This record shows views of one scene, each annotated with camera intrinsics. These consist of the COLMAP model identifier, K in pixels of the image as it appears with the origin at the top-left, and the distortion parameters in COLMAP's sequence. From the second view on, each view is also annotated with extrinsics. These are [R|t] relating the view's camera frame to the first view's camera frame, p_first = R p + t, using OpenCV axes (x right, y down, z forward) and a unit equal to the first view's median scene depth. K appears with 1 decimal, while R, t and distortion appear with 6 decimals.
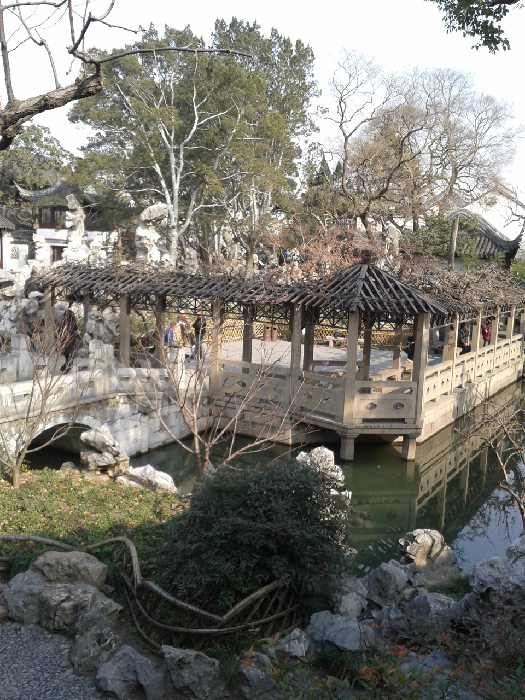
lens RADIAL K [[650.3, 0, 257.8], [0, 650.3, 351.5], [0, 0, 1]] dist [0.010376, 0.000000]
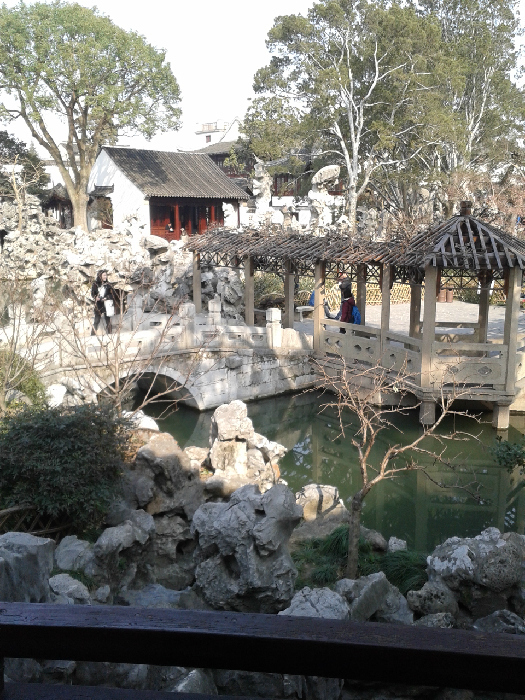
lens RADIAL K [[650.3, 0, 258.7], [0, 650.3, 348.6], [0, 0, 1]] dist [0.010376, 0.000000]
pose [[0.930731, 0.025845, -0.364790, 0.273031], [-0.006868, 0.998559, 0.053224, 0.006097], [0.365640, -0.047032, 0.929567, 0.024552]]
